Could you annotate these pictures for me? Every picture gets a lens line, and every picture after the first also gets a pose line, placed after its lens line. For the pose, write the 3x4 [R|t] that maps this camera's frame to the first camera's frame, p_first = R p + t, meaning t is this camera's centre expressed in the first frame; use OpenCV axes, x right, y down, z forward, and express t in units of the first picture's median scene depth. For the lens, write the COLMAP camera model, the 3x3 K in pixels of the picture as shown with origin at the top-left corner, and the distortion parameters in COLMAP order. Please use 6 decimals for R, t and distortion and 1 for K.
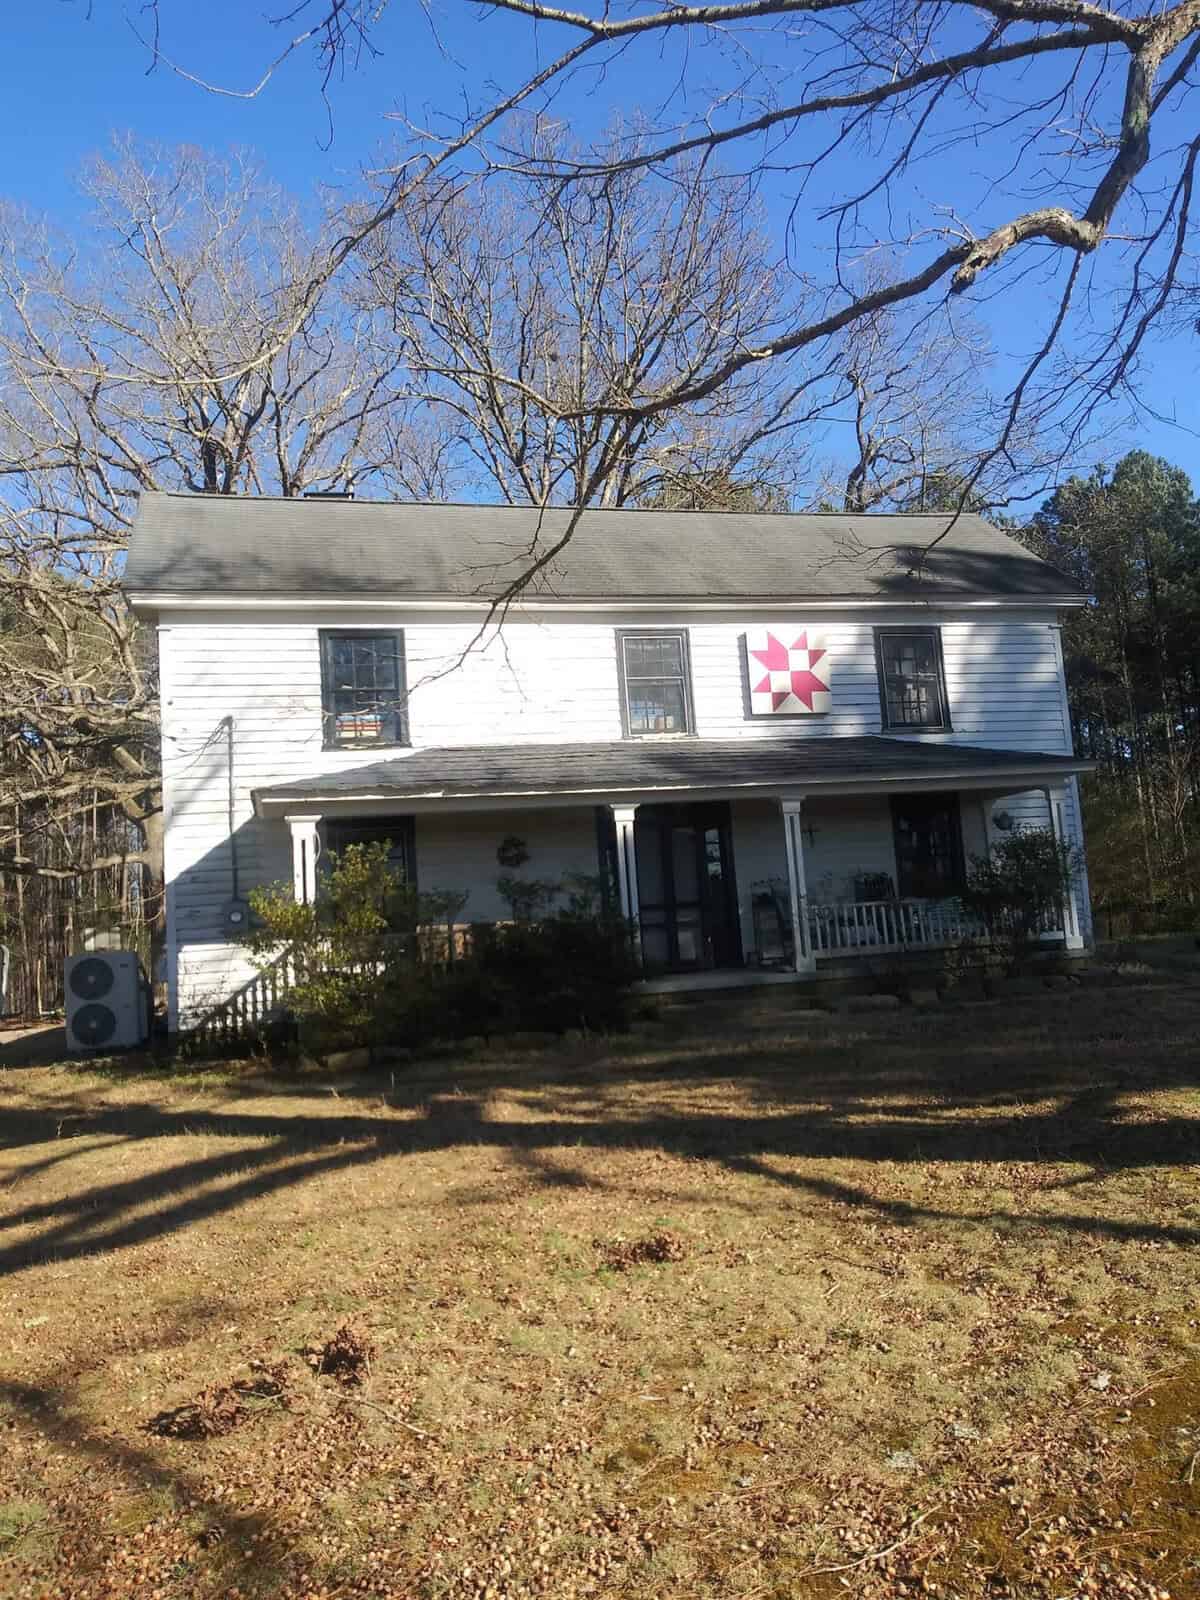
lens RADIAL K [[1218.9, 0, 600.0], [0, 1218.9, 800.0], [0, 0, 1]] dist [0.092371, -0.201040]
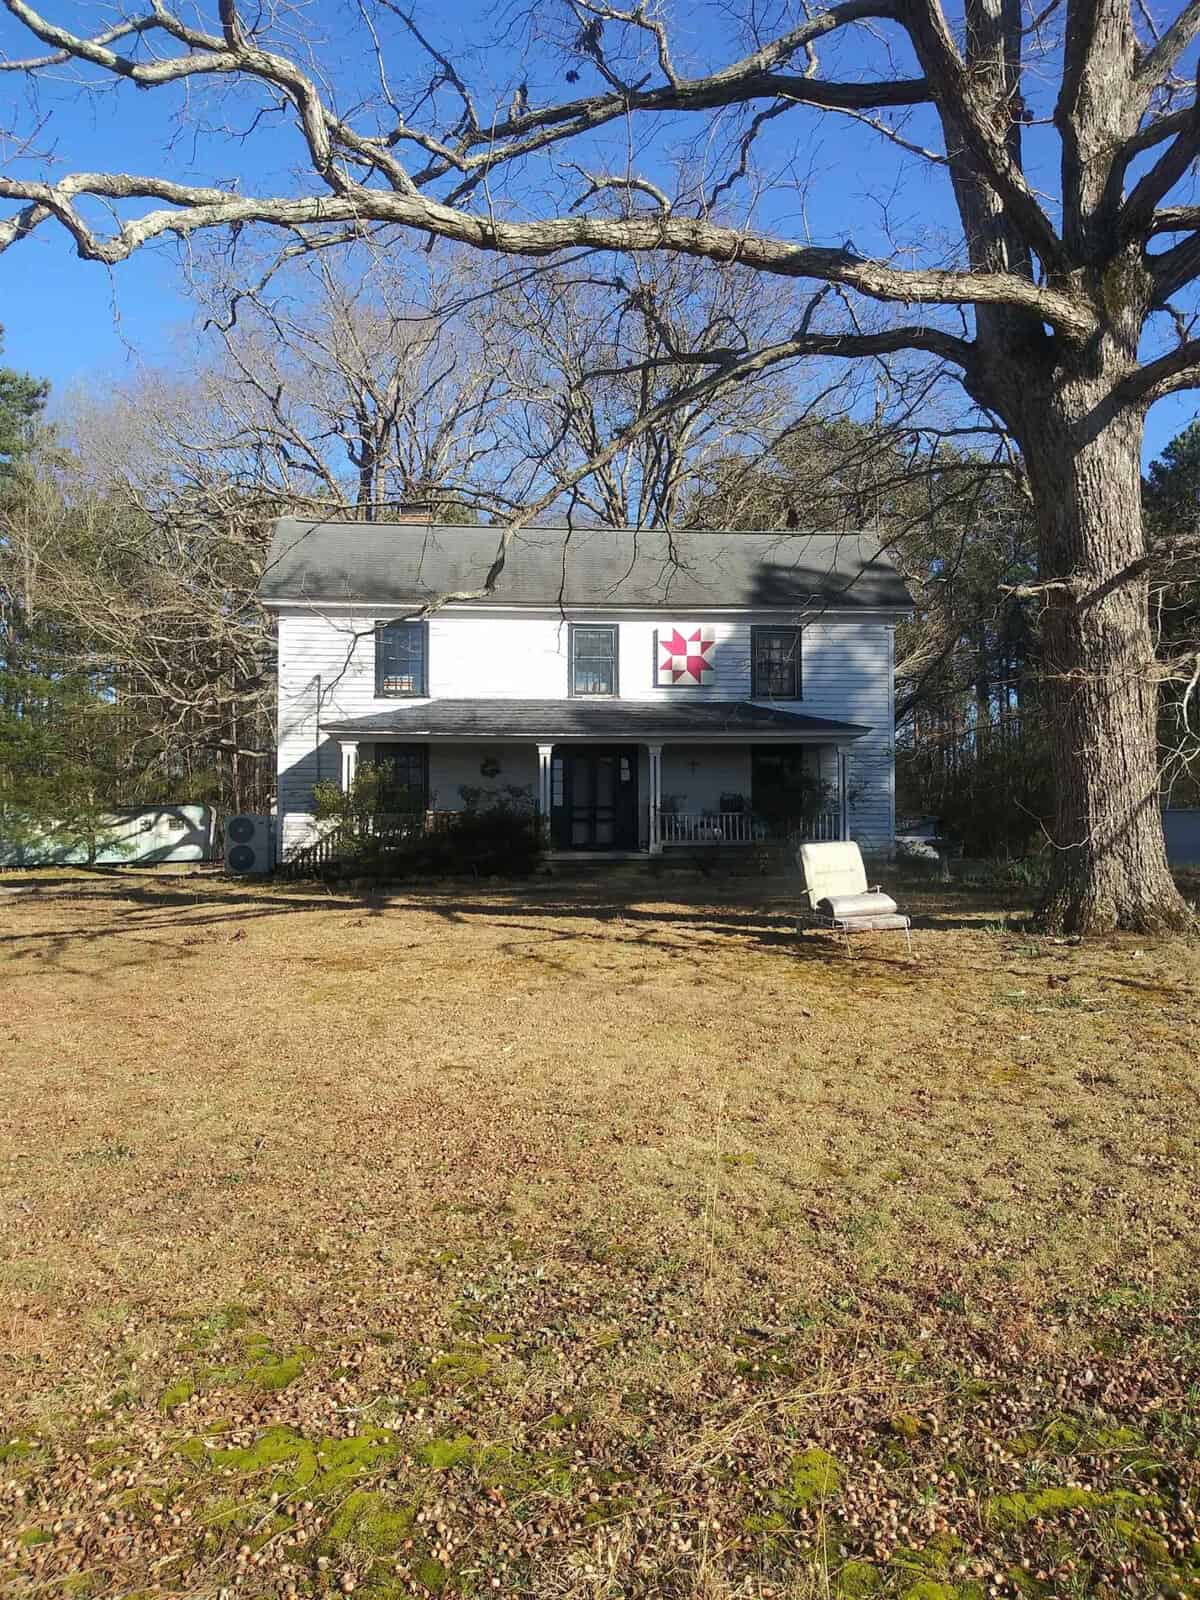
lens RADIAL K [[1226.4, 0, 600.0], [0, 1226.4, 800.0], [0, 0, 1]] dist [0.080507, -0.179858]
pose [[0.984930, 0.060481, -0.162035, 0.327424], [-0.046184, 0.994816, 0.090596, -0.066007], [0.166674, -0.081747, 0.982617, -0.536833]]
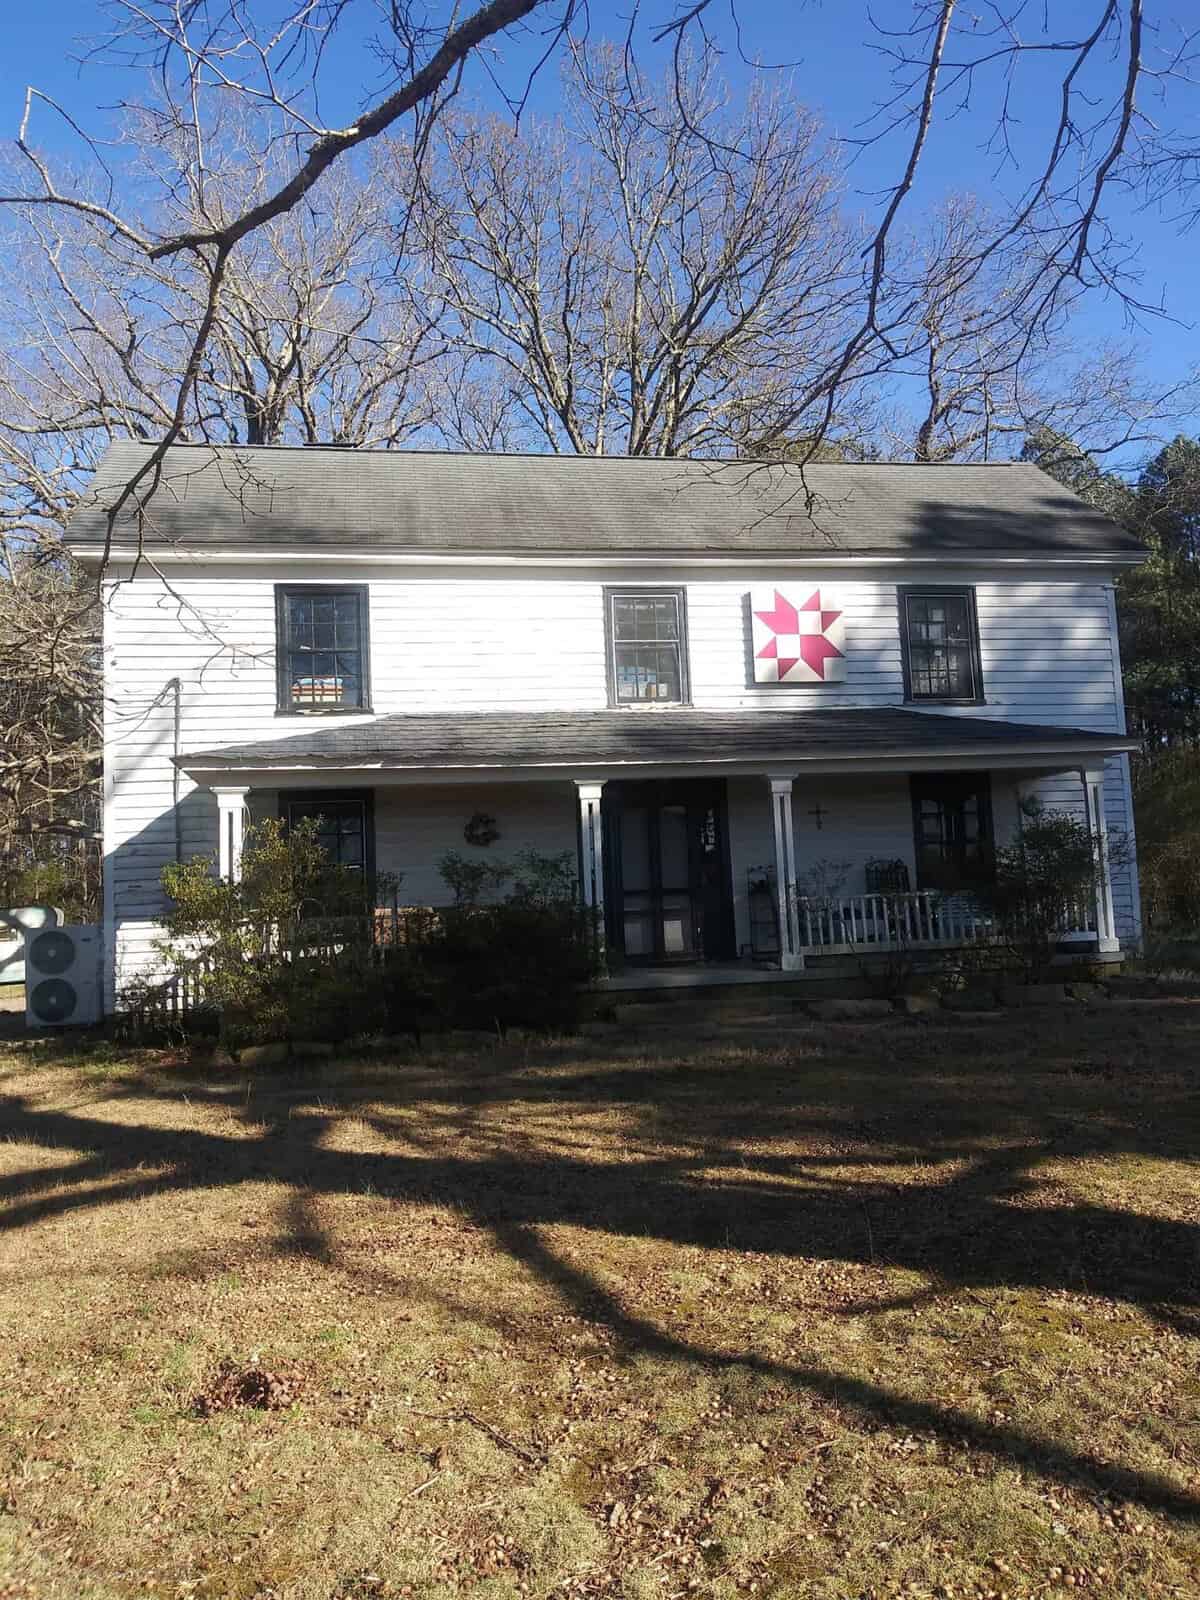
lens RADIAL K [[1226.4, 0, 600.0], [0, 1226.4, 800.0], [0, 0, 1]] dist [0.080507, -0.179858]
pose [[0.996324, 0.018308, -0.083682, 0.094199], [-0.016389, 0.999588, 0.023561, -0.002830], [0.084079, -0.022103, 0.996214, 0.088449]]
